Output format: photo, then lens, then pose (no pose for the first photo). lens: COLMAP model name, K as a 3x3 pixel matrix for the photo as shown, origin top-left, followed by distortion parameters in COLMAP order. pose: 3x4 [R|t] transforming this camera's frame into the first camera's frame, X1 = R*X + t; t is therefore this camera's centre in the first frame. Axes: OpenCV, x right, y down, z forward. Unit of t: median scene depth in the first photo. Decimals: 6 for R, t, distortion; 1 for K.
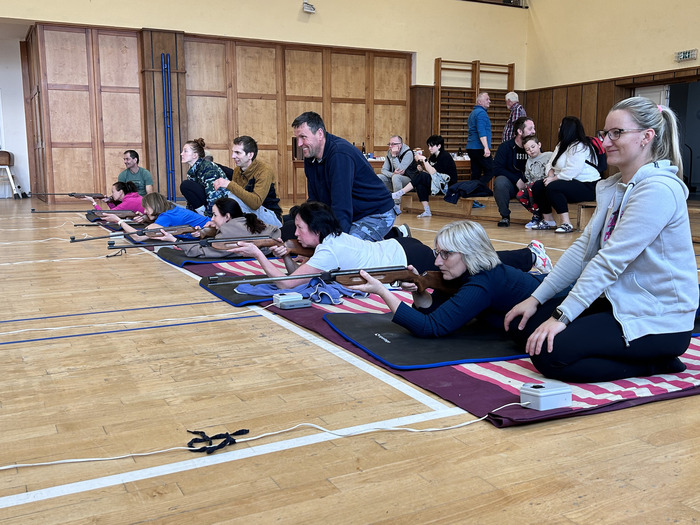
lens RADIAL K [[704.9, 0, 352.4], [0, 704.9, 261.6], [0, 0, 1]] dist [0.057437, 0.000000]
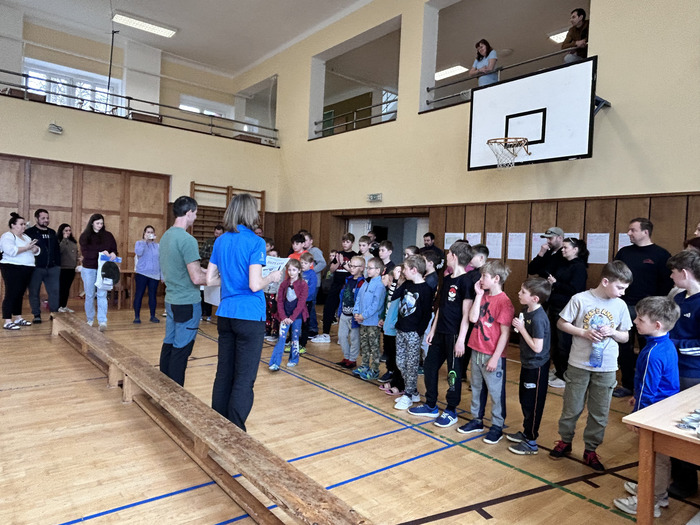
lens RADIAL K [[484.0, 0, 351.2], [0, 484.0, 262.5], [0, 0, 1]] dist [-0.007384, -0.001846]
pose [[0.981271, 0.046923, 0.186832, 0.785210], [-0.027550, 0.994094, -0.104971, -0.255019], [-0.190654, 0.097858, 0.976768, 0.603087]]
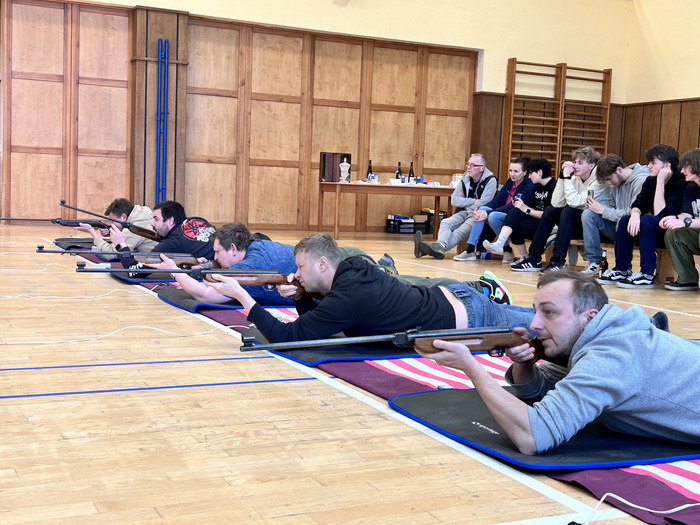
lens RADIAL K [[928.2, 0, 347.6], [0, 928.2, 260.9], [0, 0, 1]] dist [0.101932, 0.000000]
pose [[0.998333, 0.046697, -0.033926, -0.041869], [-0.048658, 0.997043, -0.059474, 0.004244], [0.031048, 0.061026, 0.997653, -0.015411]]
